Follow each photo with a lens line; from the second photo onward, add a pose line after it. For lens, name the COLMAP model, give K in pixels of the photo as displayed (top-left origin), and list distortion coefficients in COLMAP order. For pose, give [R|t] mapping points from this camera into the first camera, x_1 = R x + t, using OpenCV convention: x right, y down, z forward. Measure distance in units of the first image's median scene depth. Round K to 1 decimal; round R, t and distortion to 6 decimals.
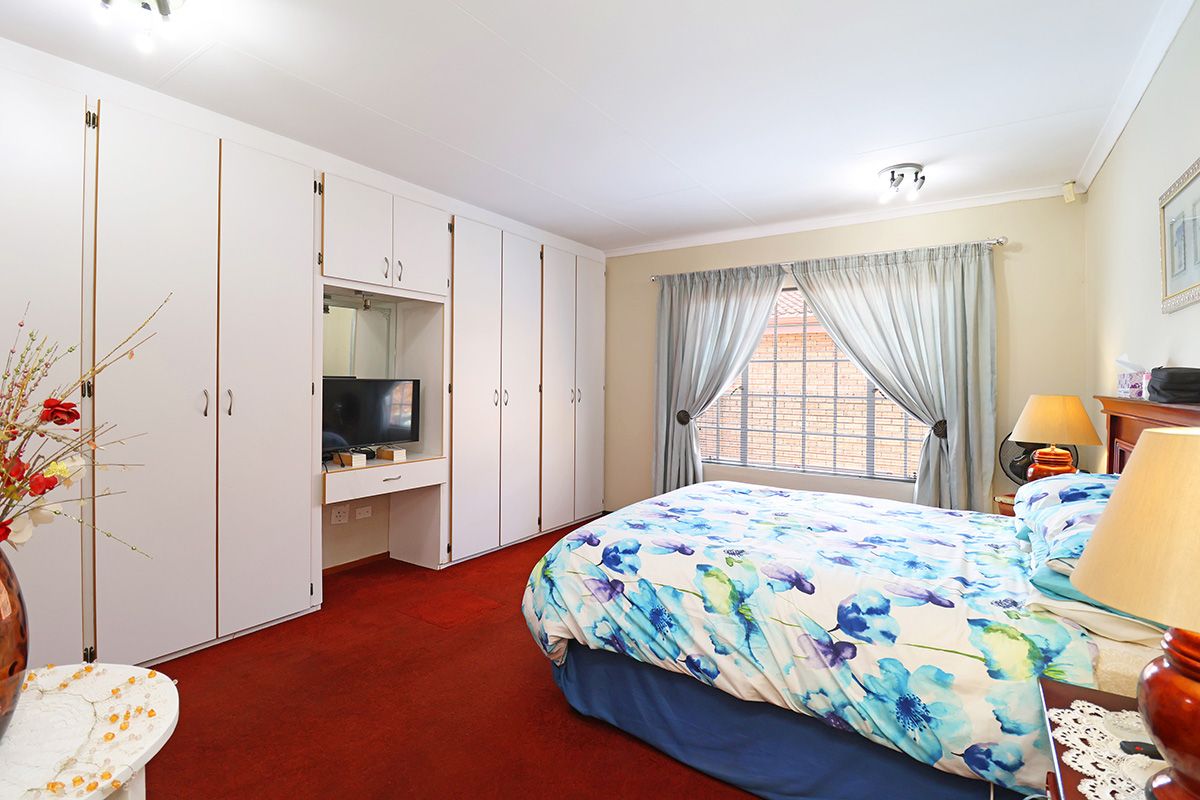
lens RADIAL K [[557.8, 0, 600.9], [0, 557.8, 385.9], [0, 0, 1]] dist [-0.000513, -0.014427]
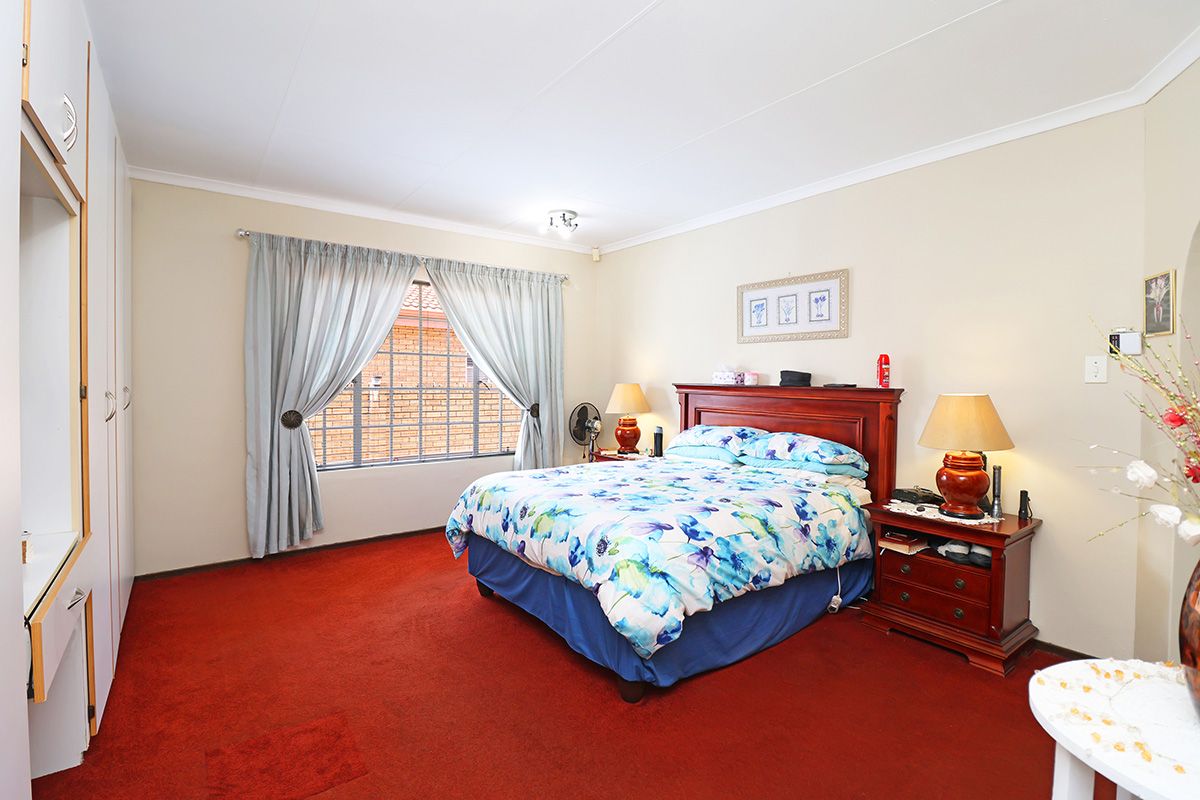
lens RADIAL K [[557.8, 0, 600.9], [0, 557.8, 385.9], [0, 0, 1]] dist [-0.000513, -0.014427]
pose [[0.327031, -0.021404, 0.944771, -0.660075], [0.000665, 0.999748, 0.022419, -0.011987], [-0.945013, -0.006703, 0.326963, 0.469219]]
